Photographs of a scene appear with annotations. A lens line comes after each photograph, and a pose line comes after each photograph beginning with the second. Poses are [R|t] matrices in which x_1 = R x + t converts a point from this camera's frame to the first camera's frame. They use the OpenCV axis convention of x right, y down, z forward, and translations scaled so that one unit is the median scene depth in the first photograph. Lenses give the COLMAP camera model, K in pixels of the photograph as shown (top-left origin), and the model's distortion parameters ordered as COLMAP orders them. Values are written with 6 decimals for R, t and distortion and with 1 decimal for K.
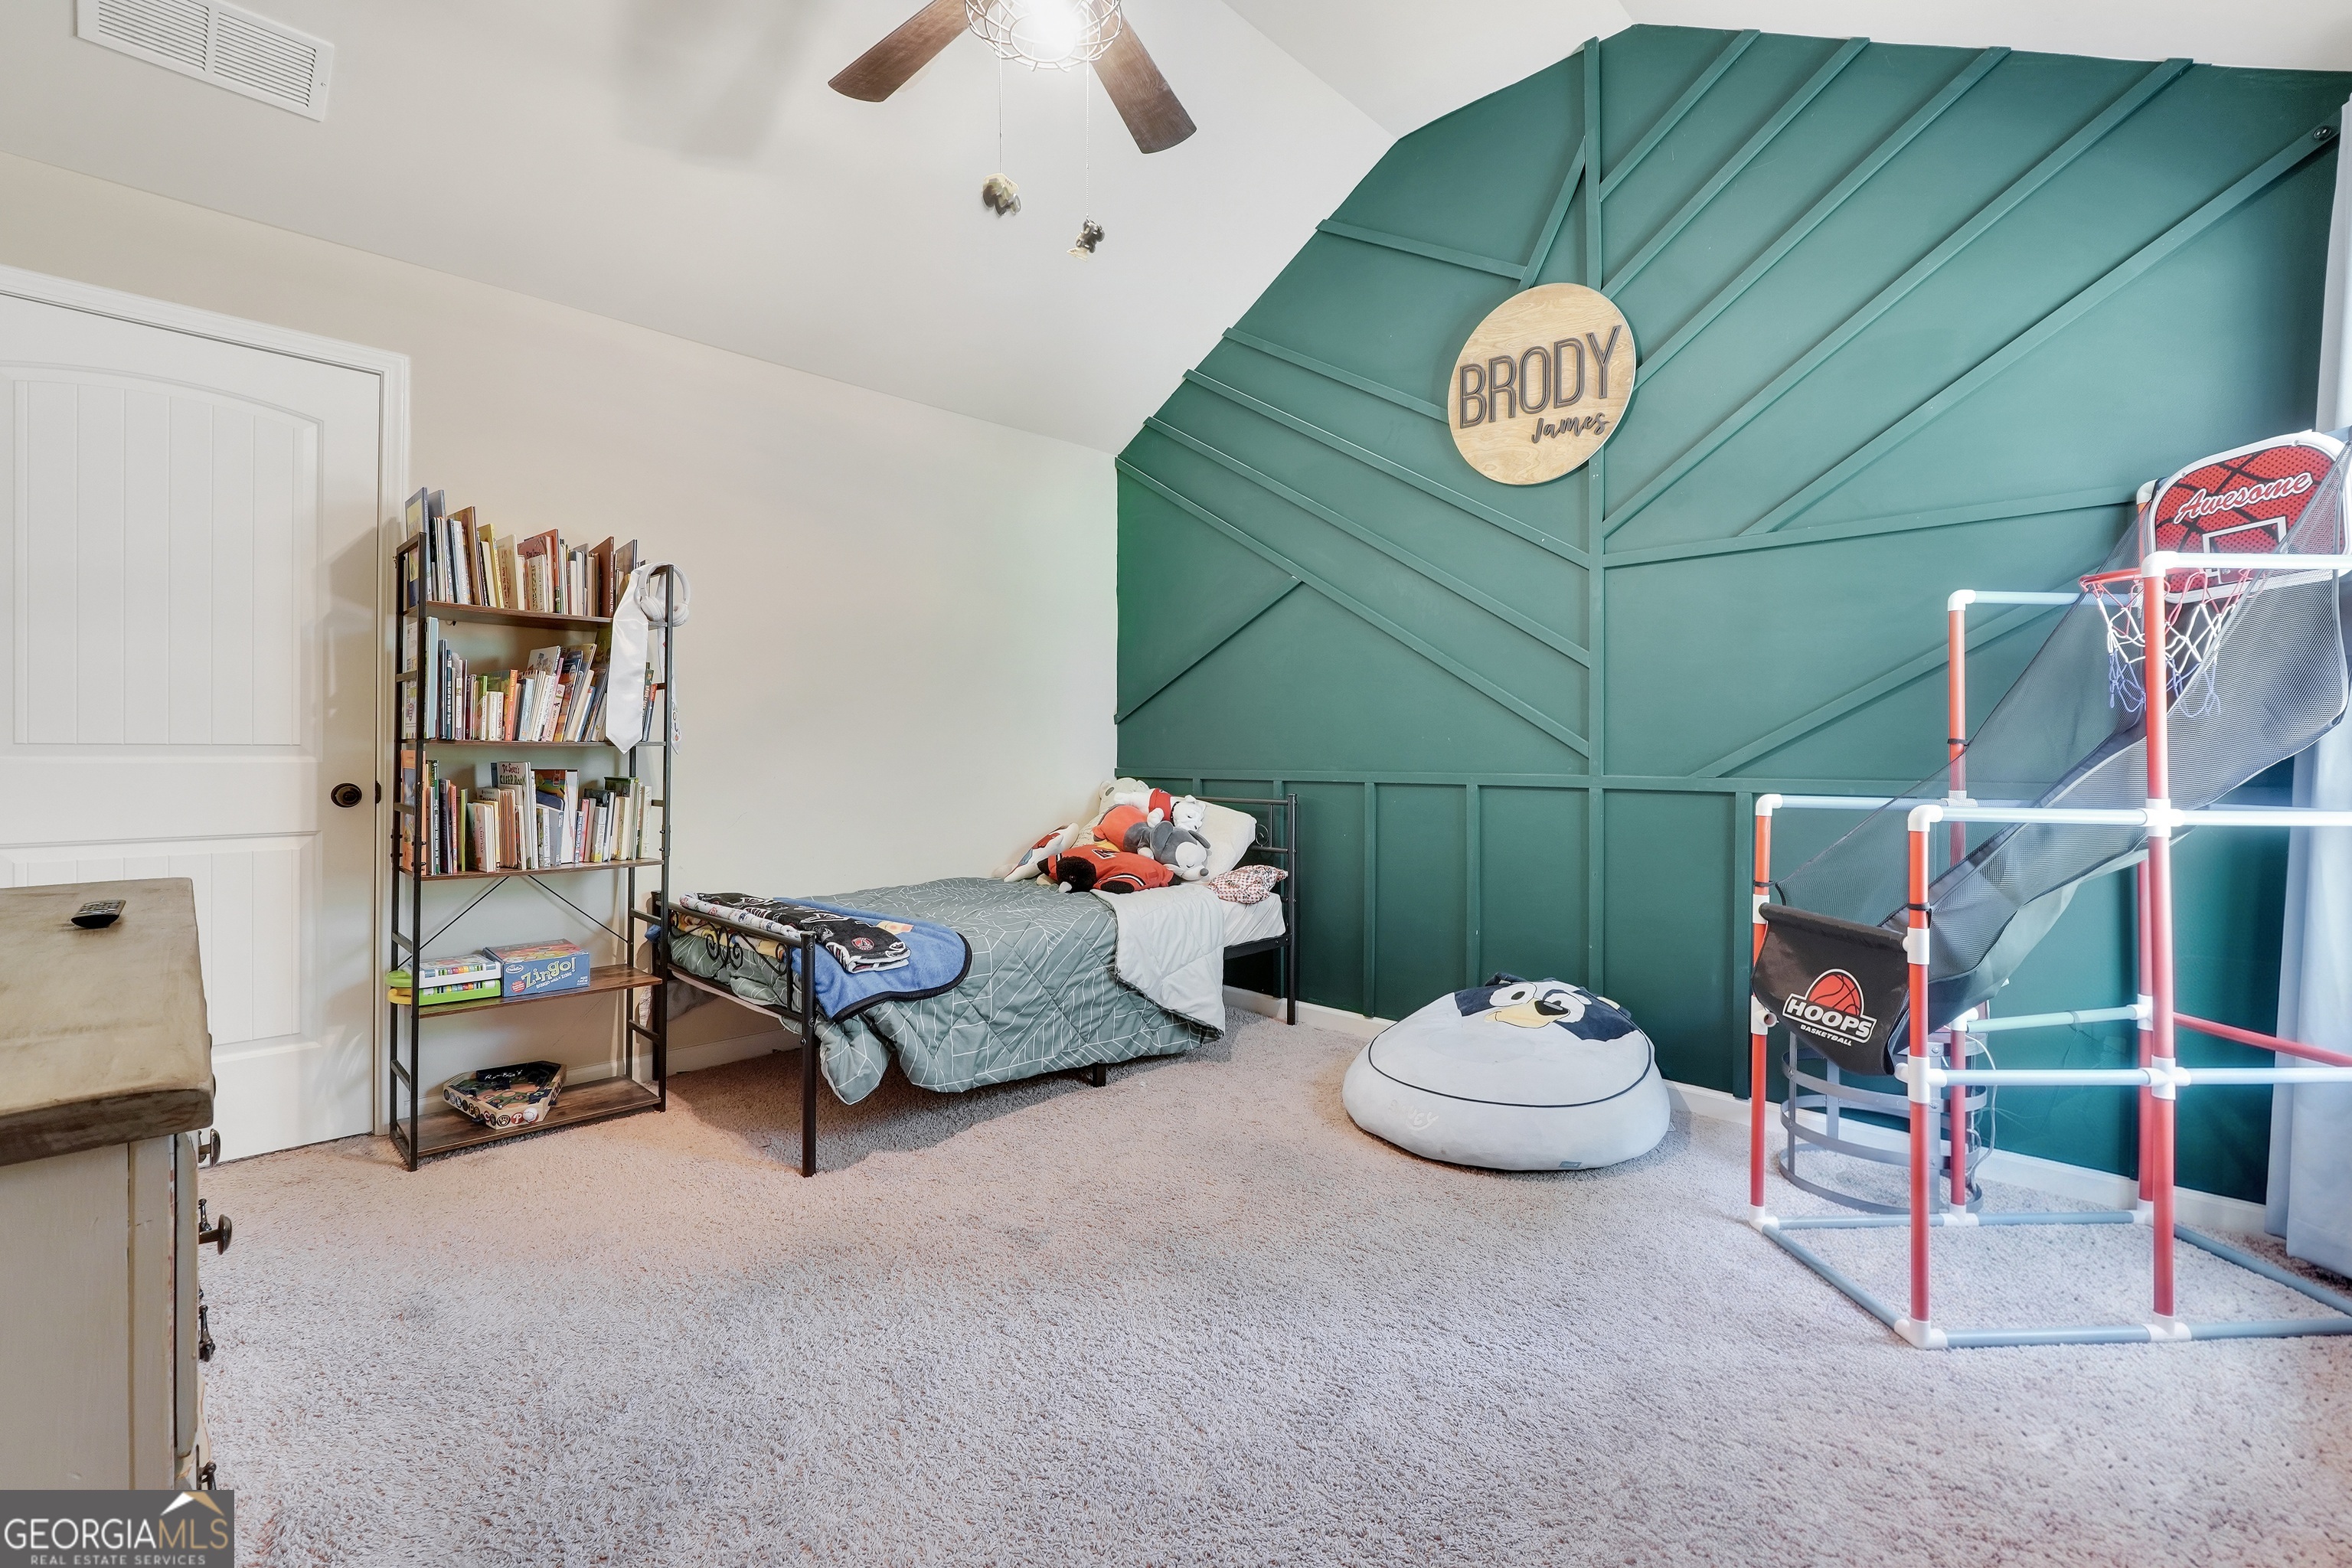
lens RADIAL K [[1032.4, 0, 1172.8], [0, 1032.4, 761.4], [0, 0, 1]] dist [-0.020232, 0.009146]
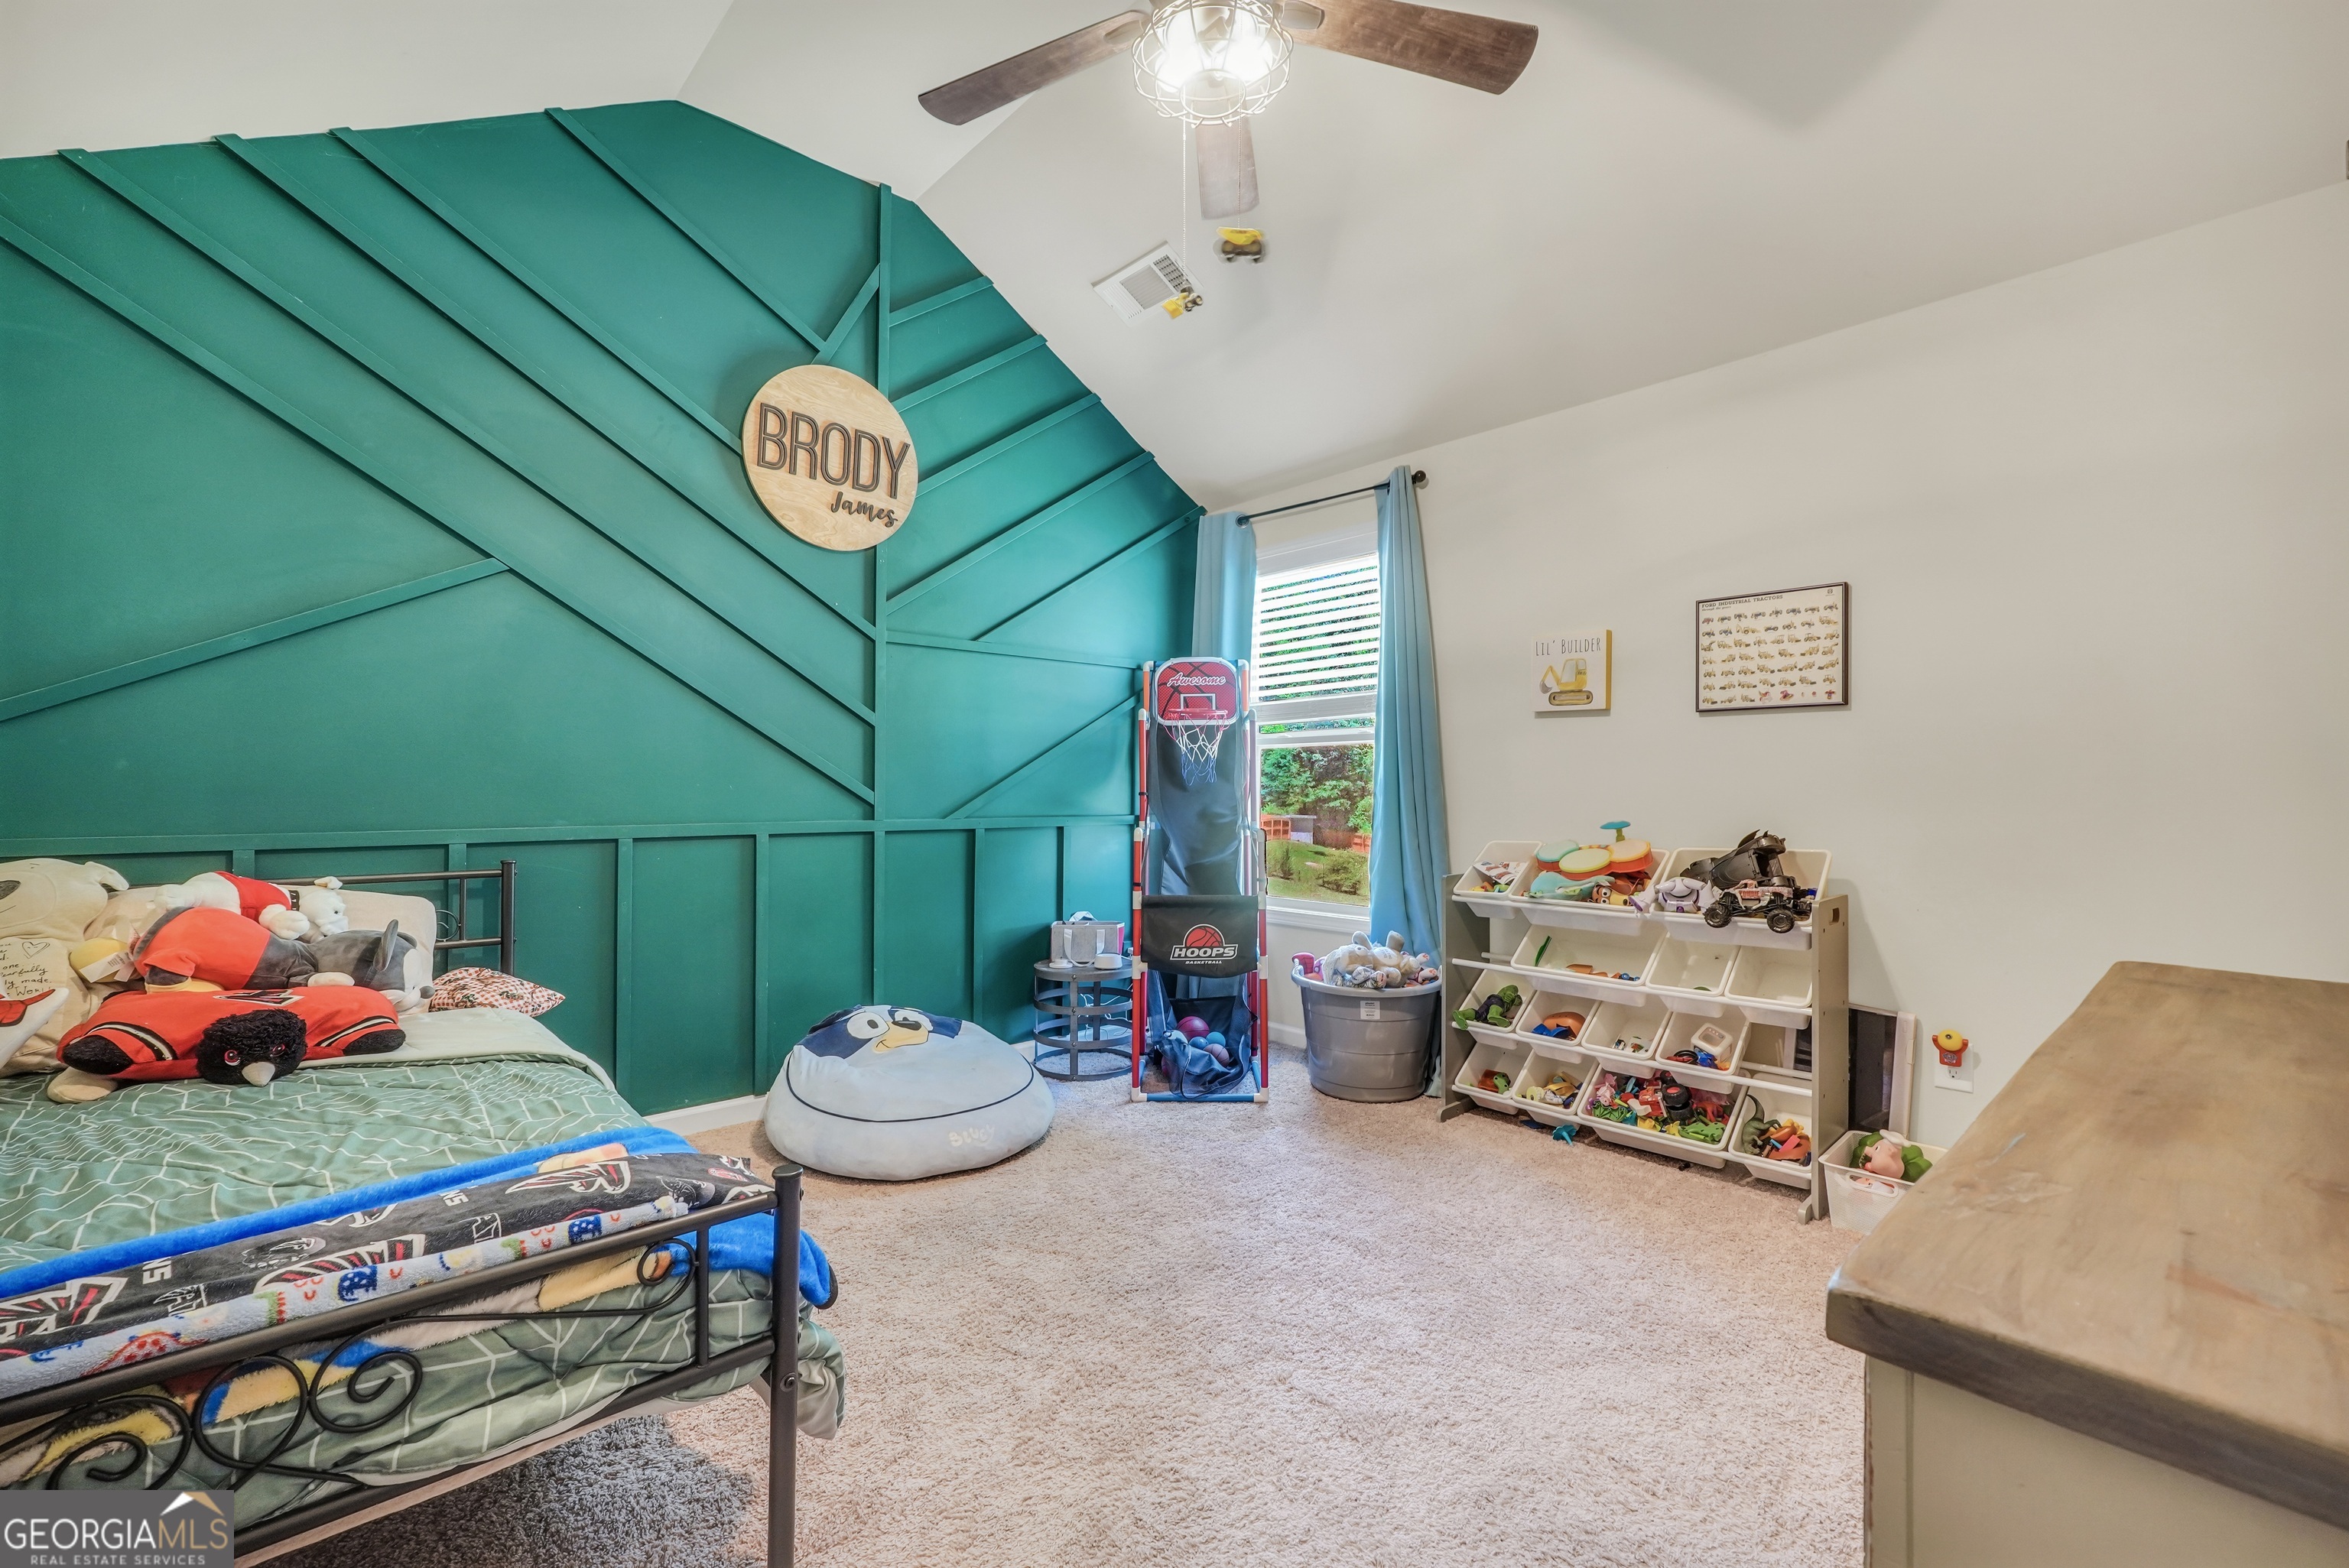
lens RADIAL K [[984.8, 0, 1165.0], [0, 984.8, 782.5], [0, 0, 1]] dist [-0.020547, 0.008130]
pose [[0.051473, 0.003156, 0.998669, -0.664528], [0.003700, 0.999988, -0.003351, -0.023036], [-0.998668, 0.003867, 0.051461, 0.614058]]
